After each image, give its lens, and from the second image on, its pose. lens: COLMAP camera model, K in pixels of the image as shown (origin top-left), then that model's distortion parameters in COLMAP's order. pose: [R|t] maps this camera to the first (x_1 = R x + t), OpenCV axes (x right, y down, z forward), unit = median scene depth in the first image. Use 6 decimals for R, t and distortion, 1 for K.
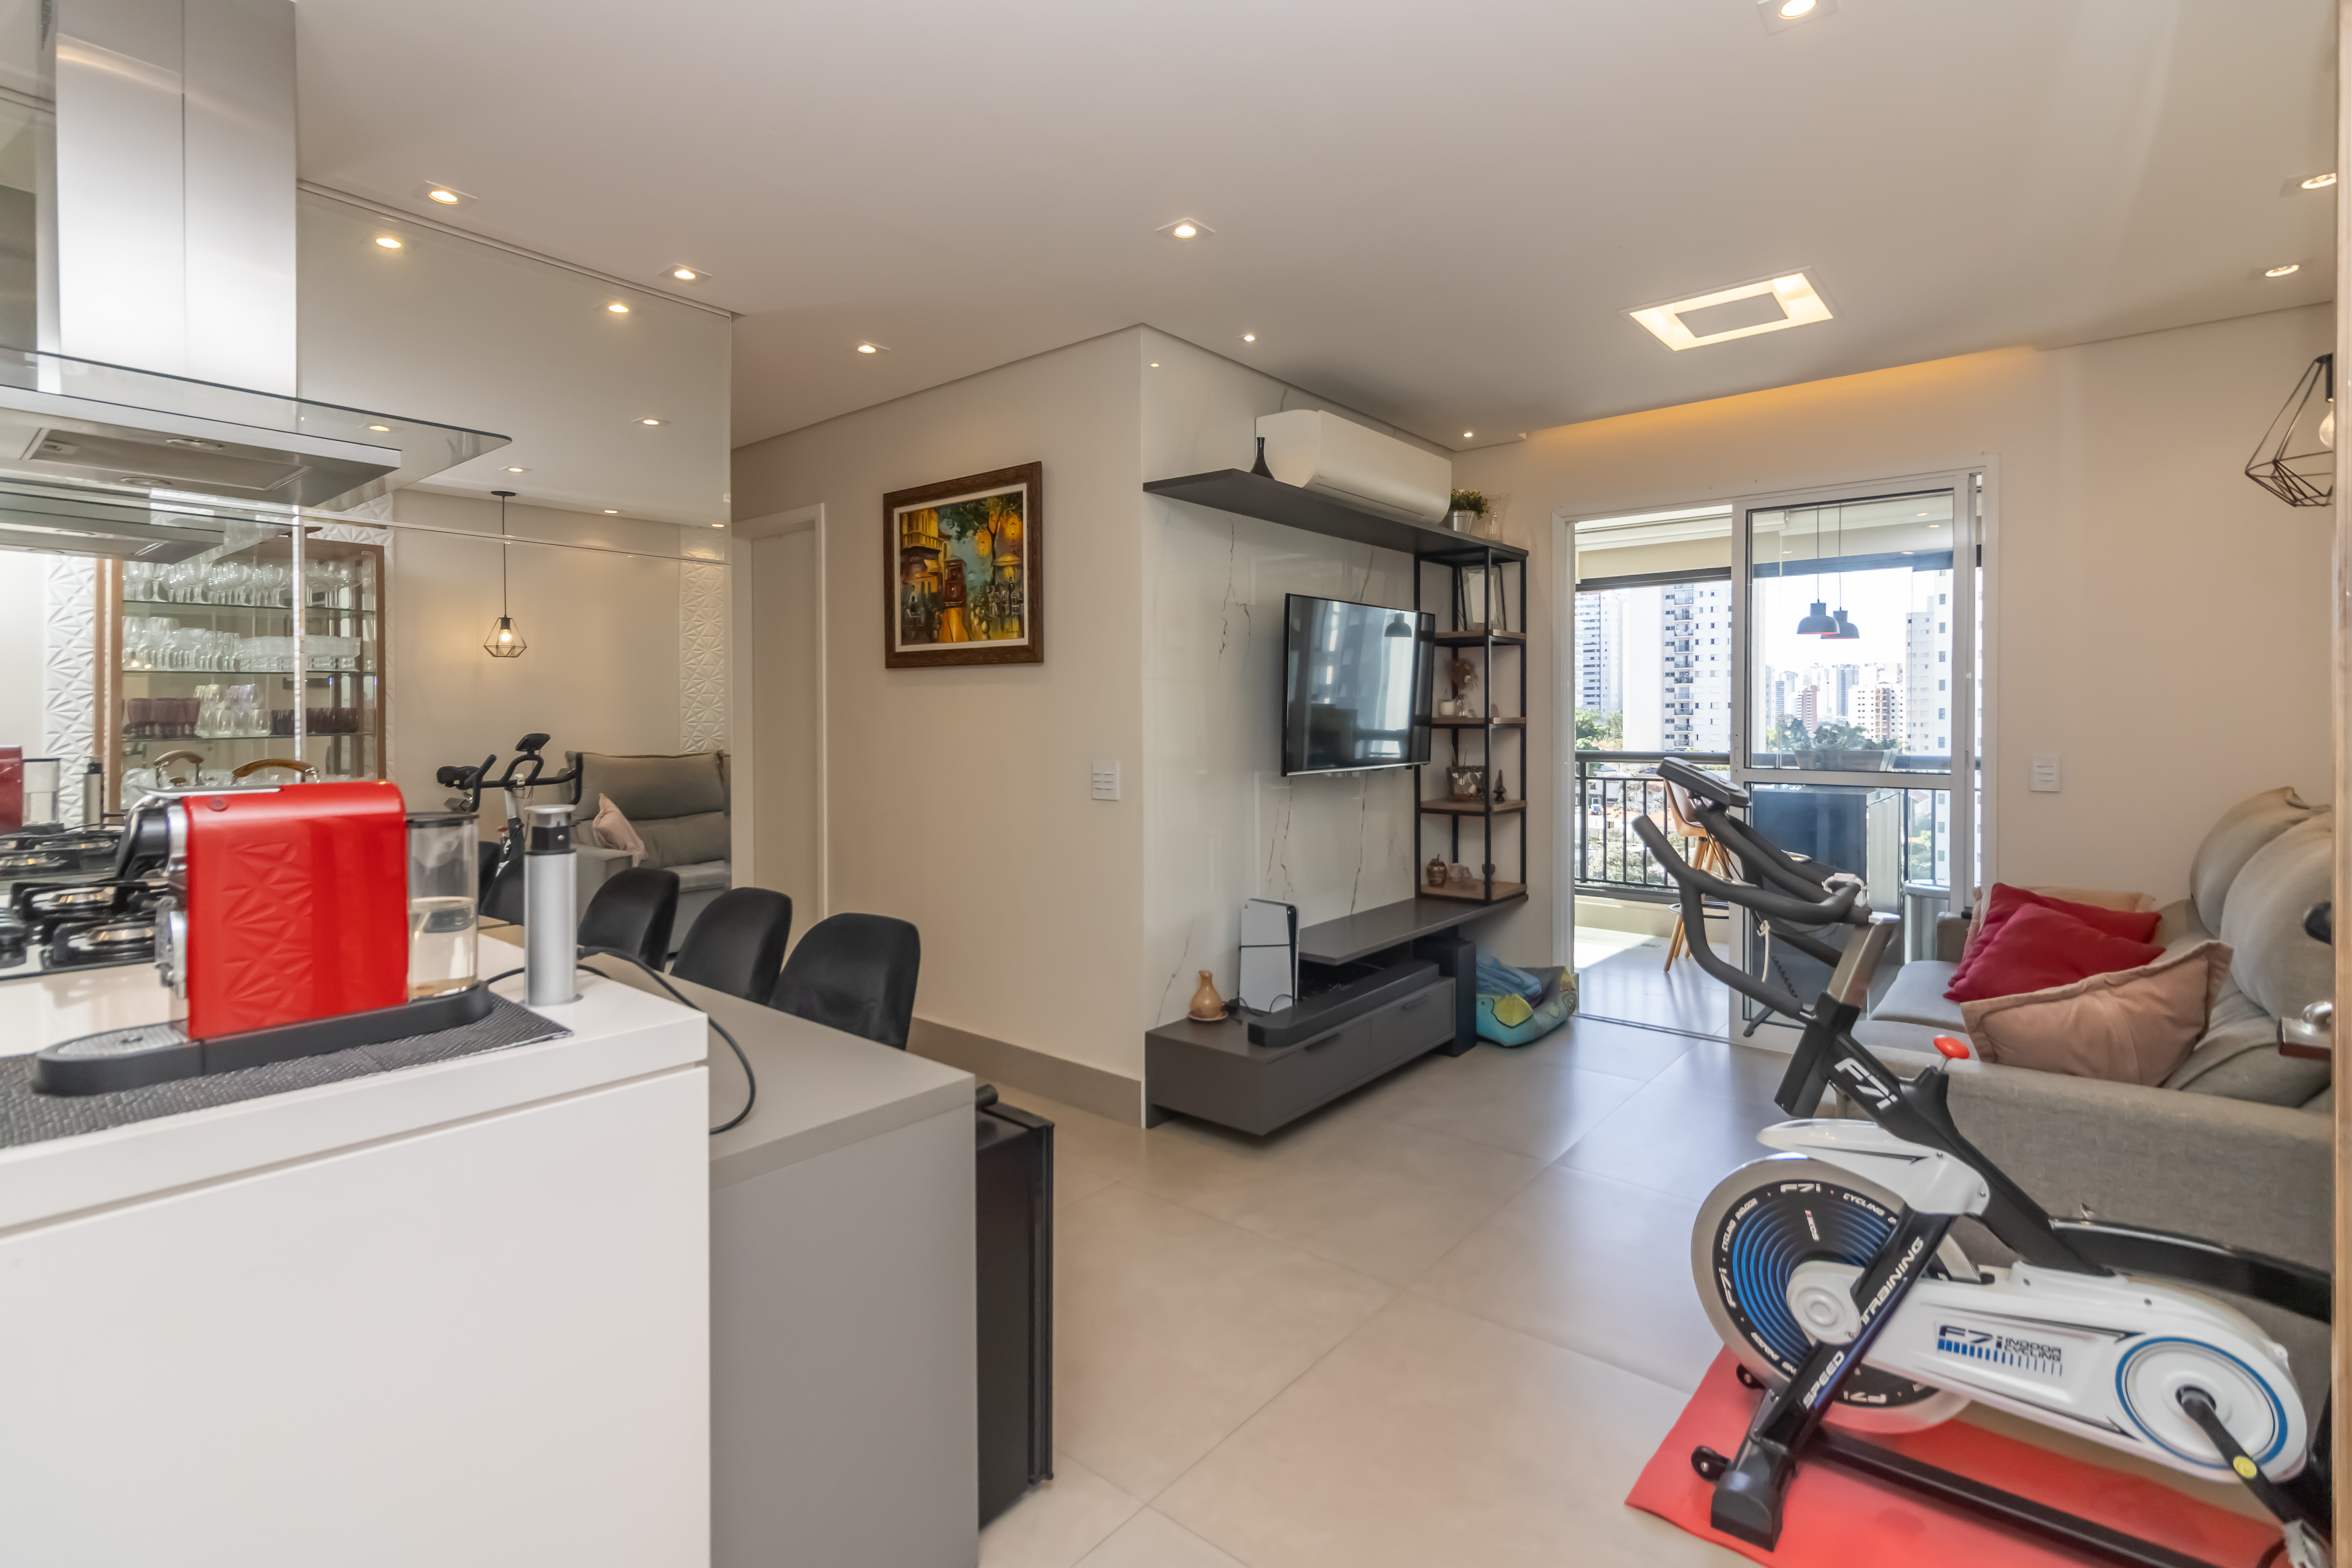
lens RADIAL K [[1097.0, 0, 1179.4], [0, 1097.0, 753.3], [0, 0, 1]] dist [0.000954, 0.000447]
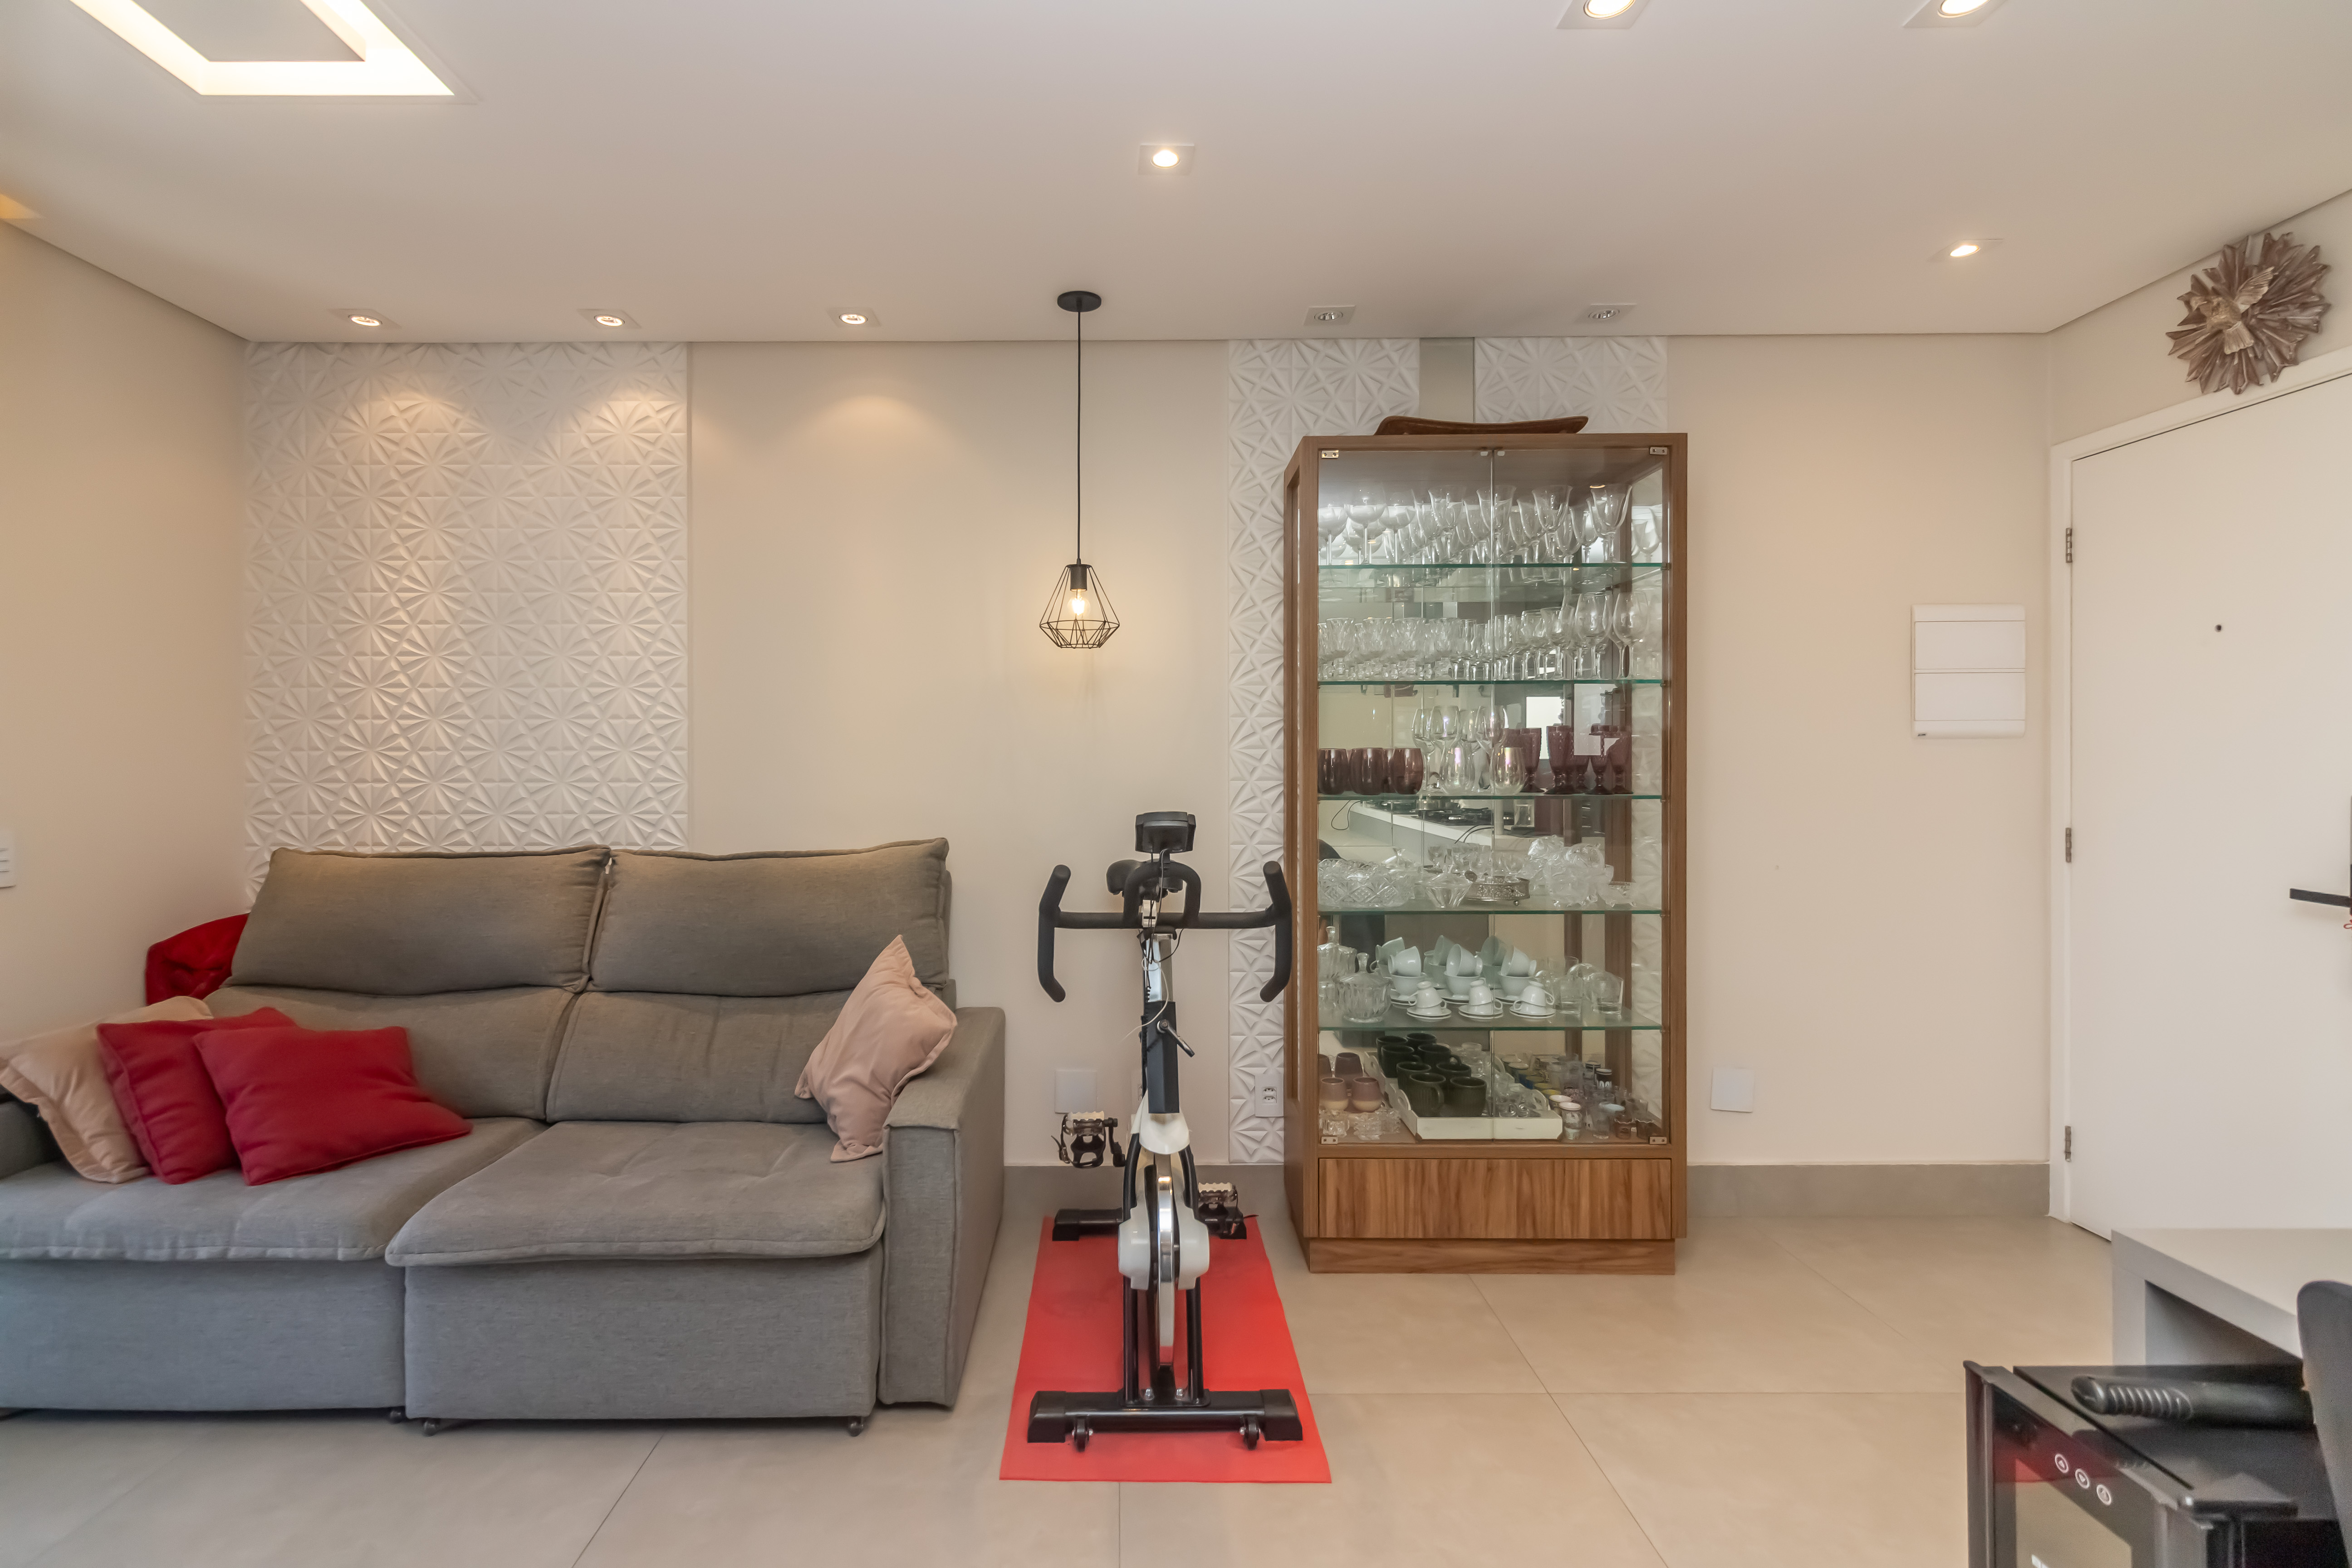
lens RADIAL K [[1096.3, 0, 1117.2], [0, 1096.3, 764.4], [0, 0, 1]] dist [0.000516, -0.000125]
pose [[-0.638002, 0.006083, 0.770011, -0.153749], [0.030671, 0.999376, 0.017518, -0.030061], [-0.769424, 0.034794, -0.637790, 0.901247]]
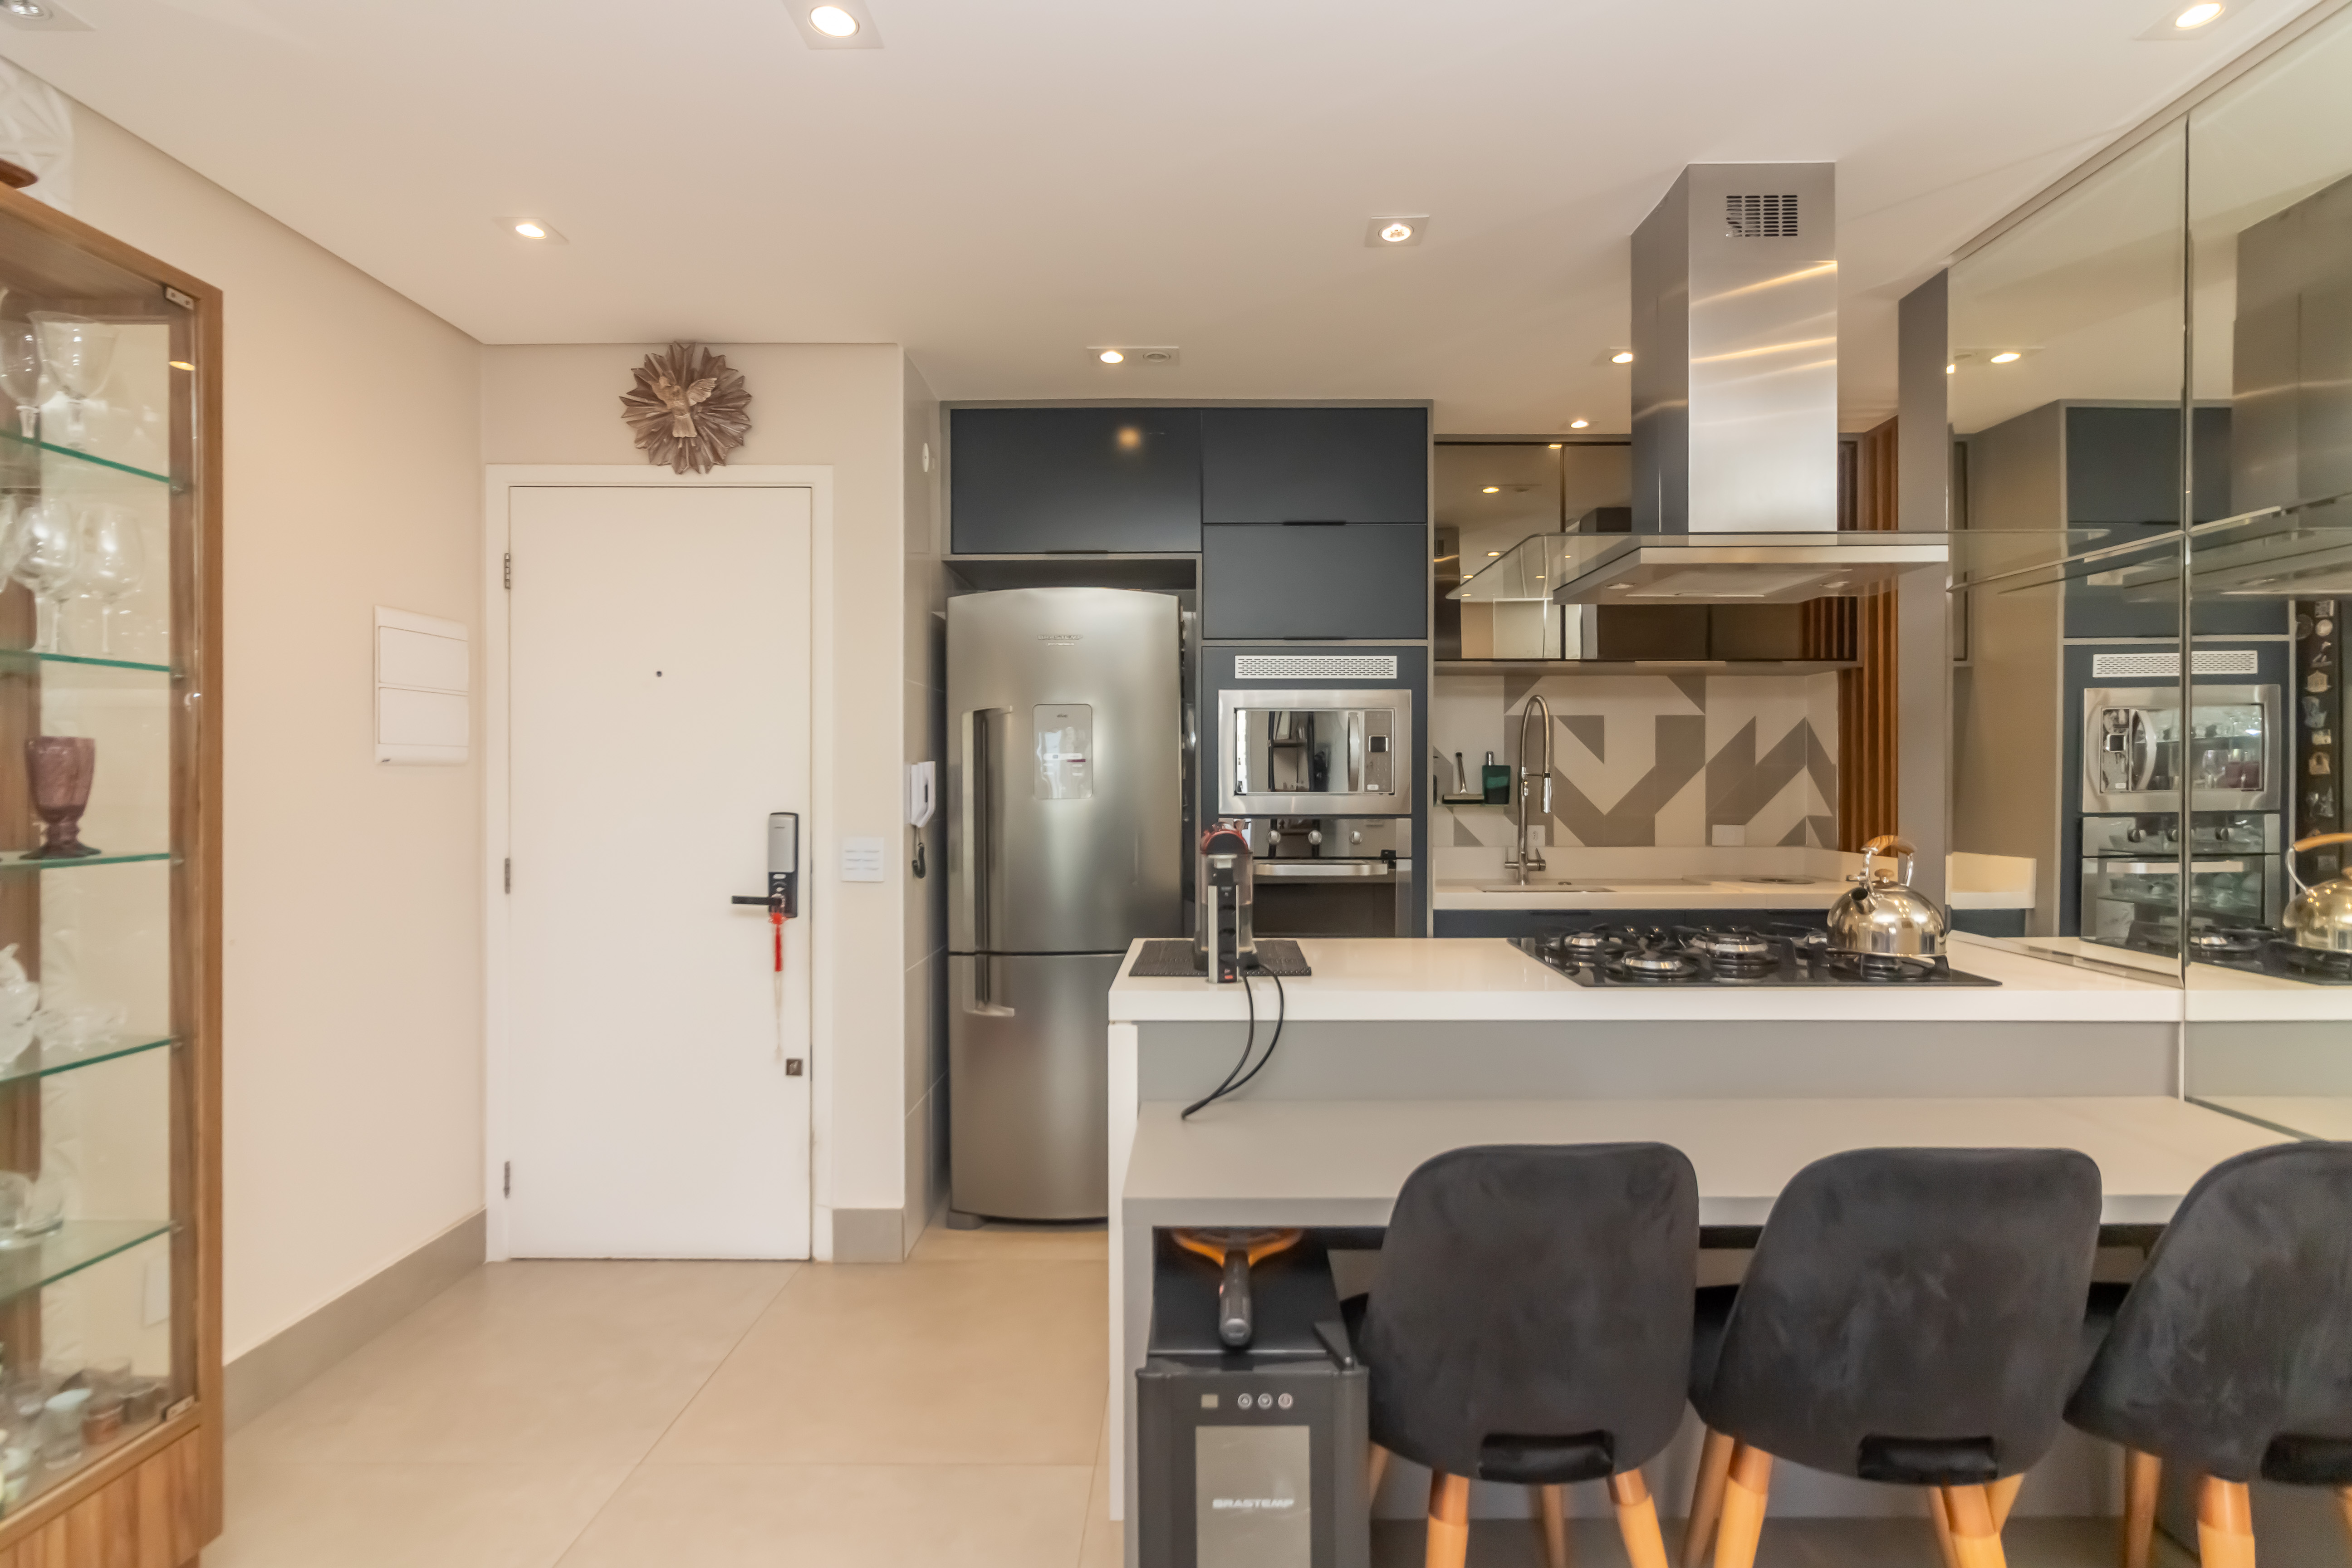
lens RADIAL K [[1096.2, 0, 1196.0], [0, 1096.2, 780.0], [0, 0, 1]] dist [-0.000082, 0.000585]
pose [[-0.771368, 0.006880, -0.636352, 0.146343], [-0.015076, 0.999463, 0.029081, -0.034962], [0.636211, 0.032025, -0.770850, 0.773467]]
